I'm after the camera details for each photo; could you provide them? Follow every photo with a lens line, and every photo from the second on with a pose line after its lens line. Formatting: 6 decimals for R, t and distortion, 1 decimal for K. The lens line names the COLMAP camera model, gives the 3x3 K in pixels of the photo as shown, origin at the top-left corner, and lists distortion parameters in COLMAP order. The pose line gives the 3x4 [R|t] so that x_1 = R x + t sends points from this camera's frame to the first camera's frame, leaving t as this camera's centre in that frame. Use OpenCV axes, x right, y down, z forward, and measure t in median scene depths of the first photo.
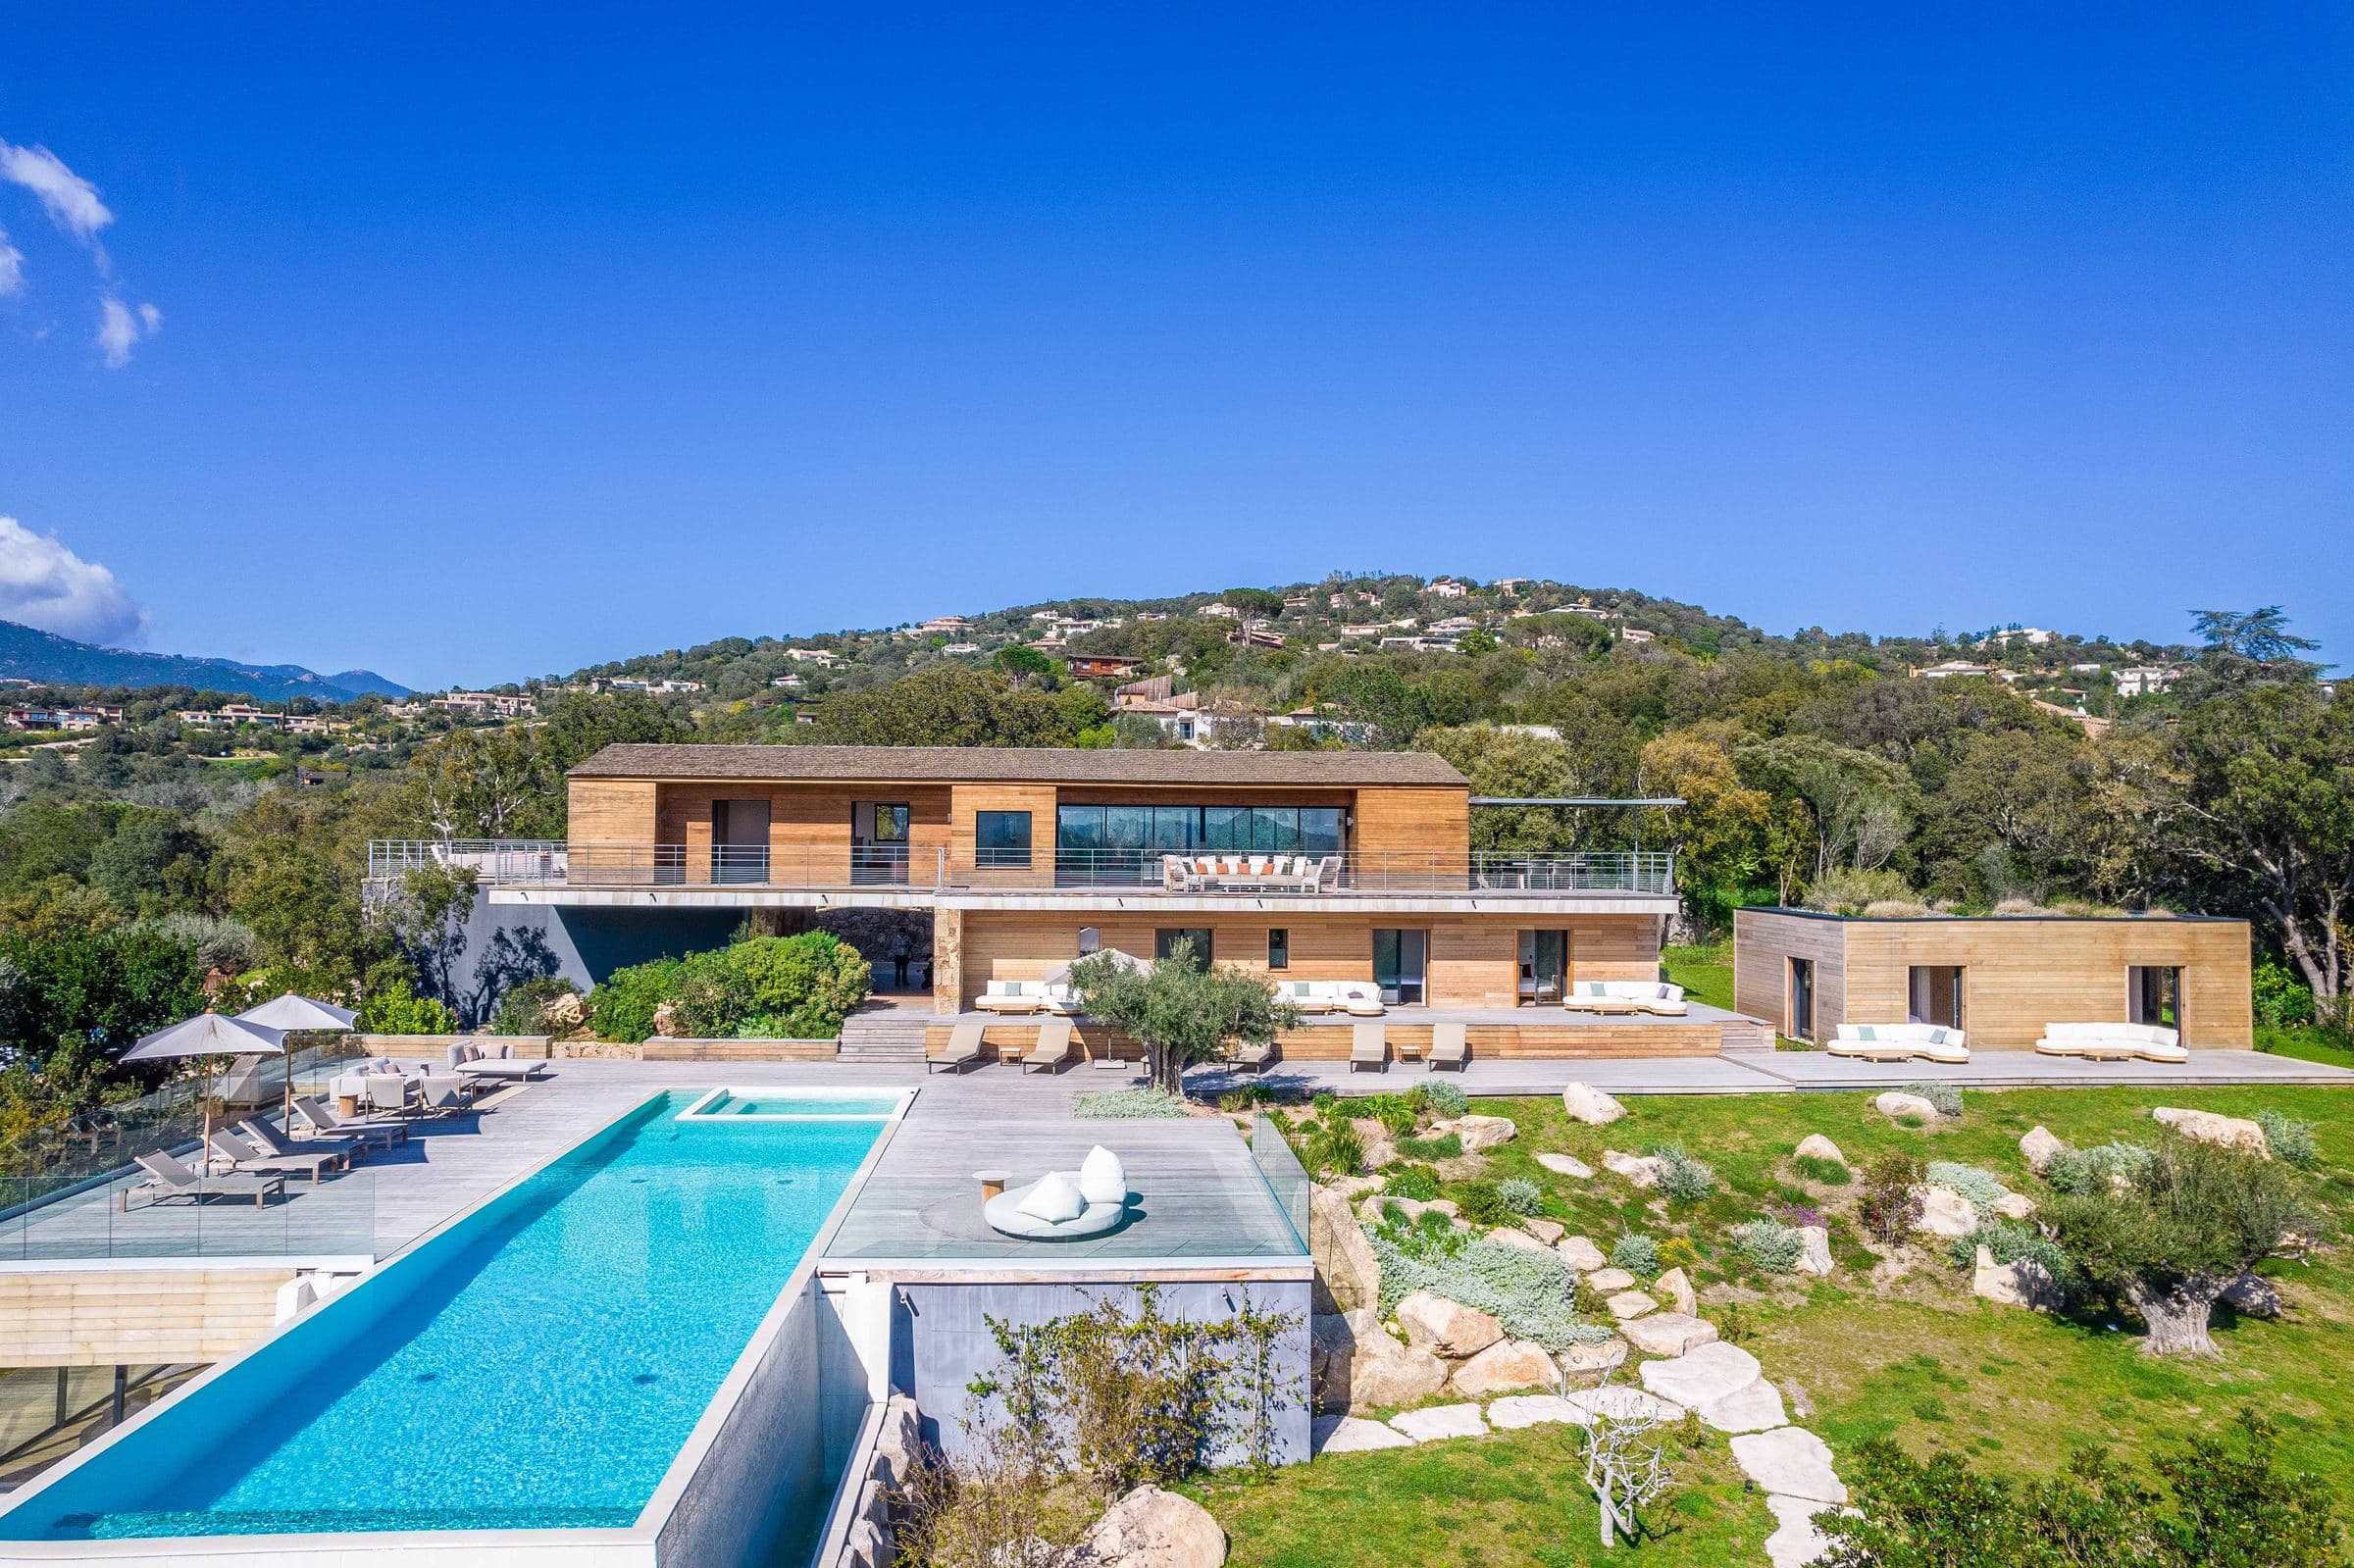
lens RADIAL K [[1503.2, 0, 1178.6], [0, 1503.2, 777.3], [0, 0, 1]] dist [-0.074240, 0.065653]
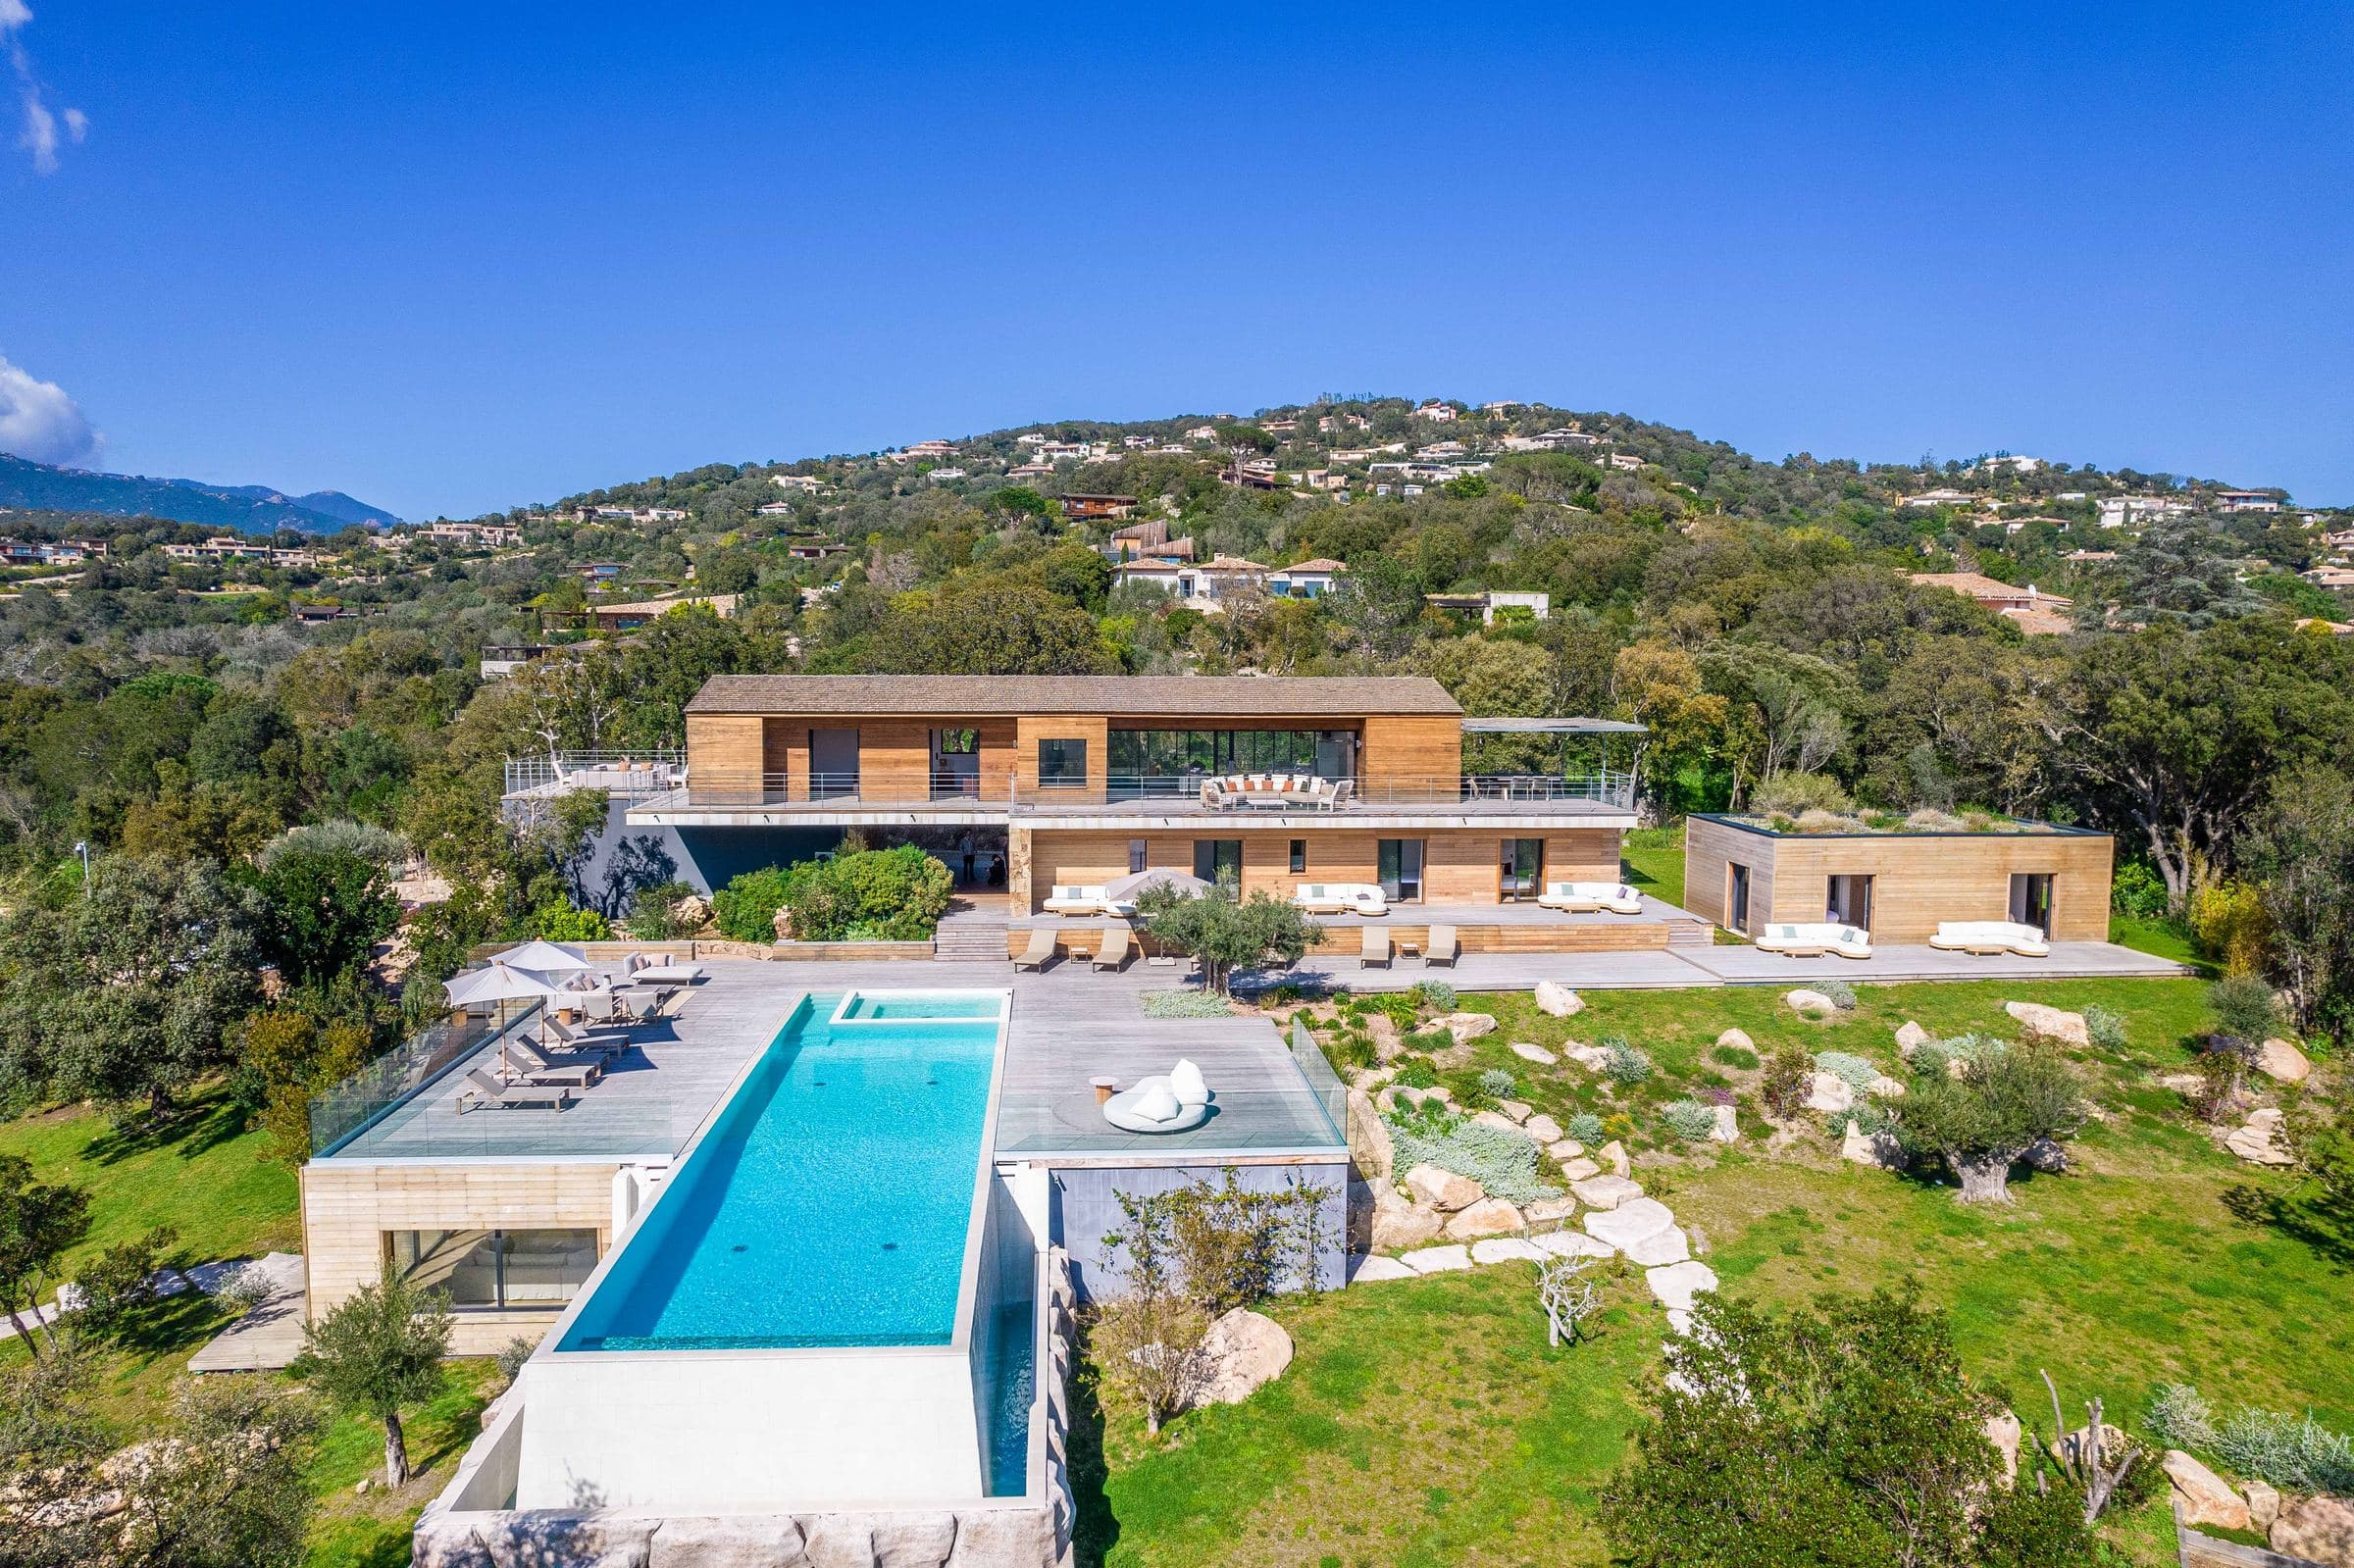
lens RADIAL K [[1503.2, 0, 1178.6], [0, 1503.2, 777.3], [0, 0, 1]] dist [-0.074240, 0.065653]
pose [[0.999944, -0.003815, 0.009867, -0.037671], [0.002593, 0.992651, 0.120987, -0.088000], [-0.010256, -0.120954, 0.992605, -0.157645]]
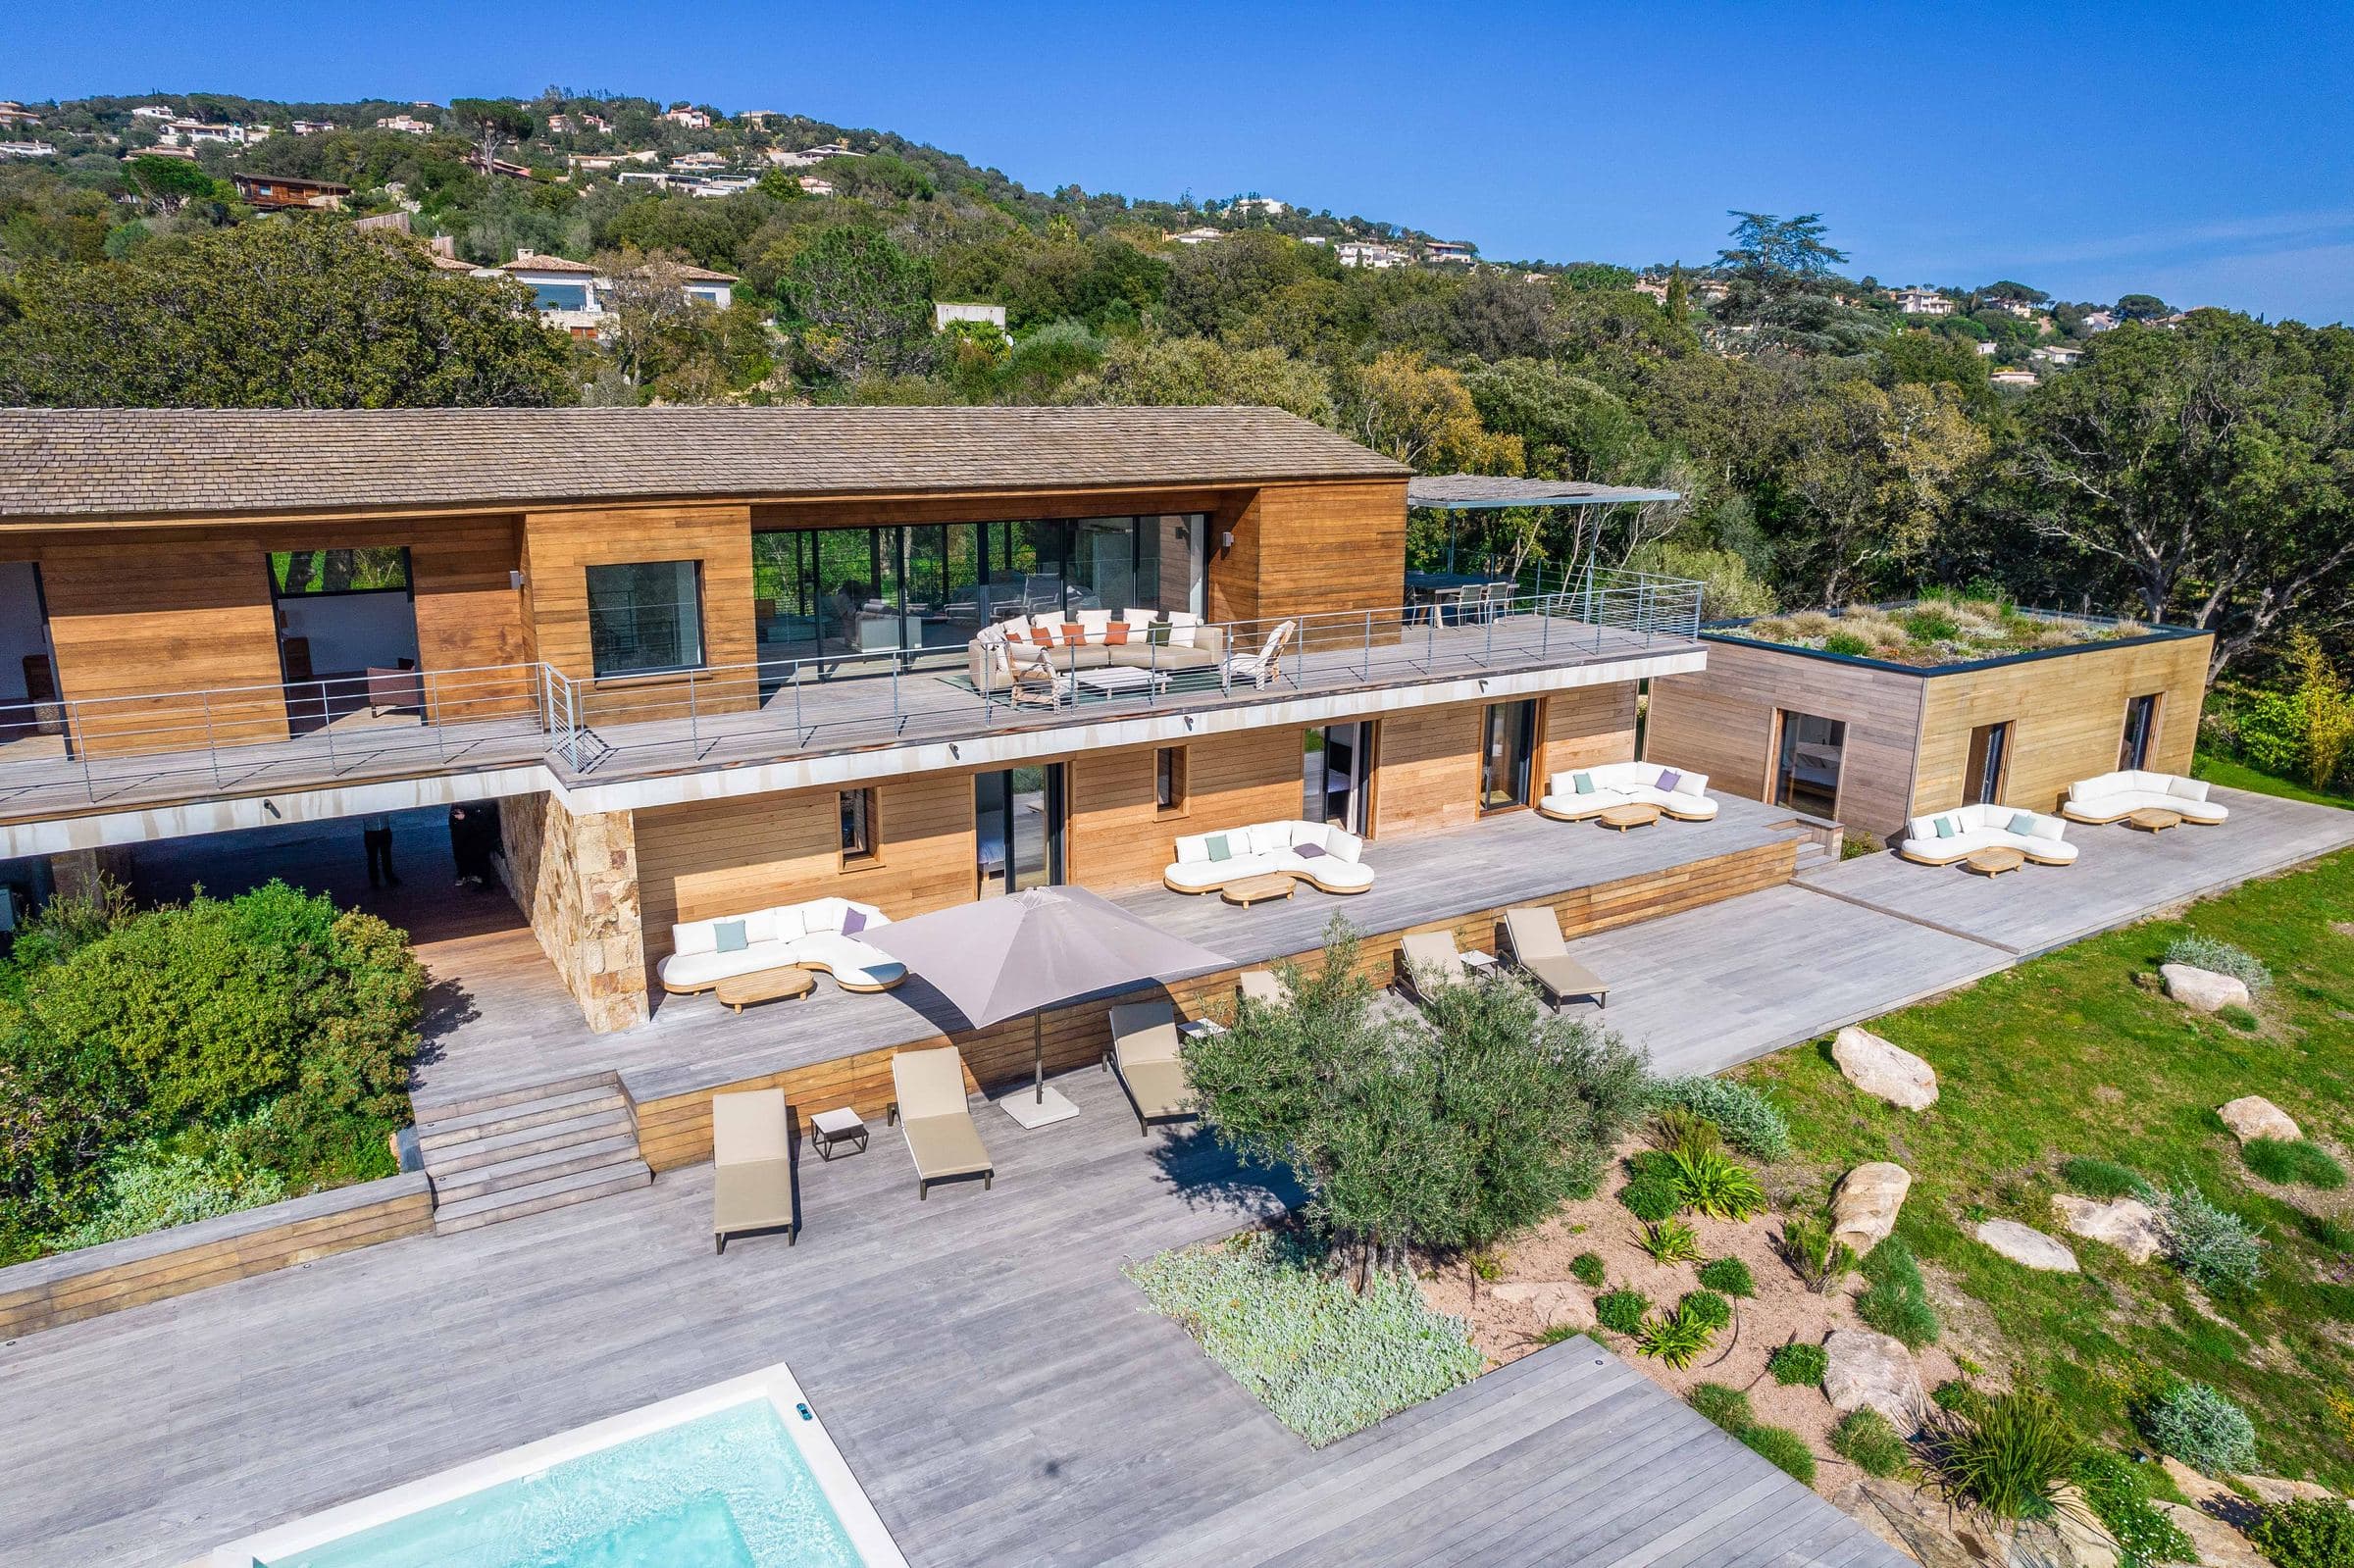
lens RADIAL K [[1488.9, 0, 1155.5], [0, 1488.9, 772.8], [0, 0, 1]] dist [-0.078572, 0.078332]
pose [[0.884965, -0.117306, 0.450639, -0.190376], [-0.016890, 0.959026, 0.282814, -0.048625], [-0.465350, -0.257892, 0.846724, 0.507247]]
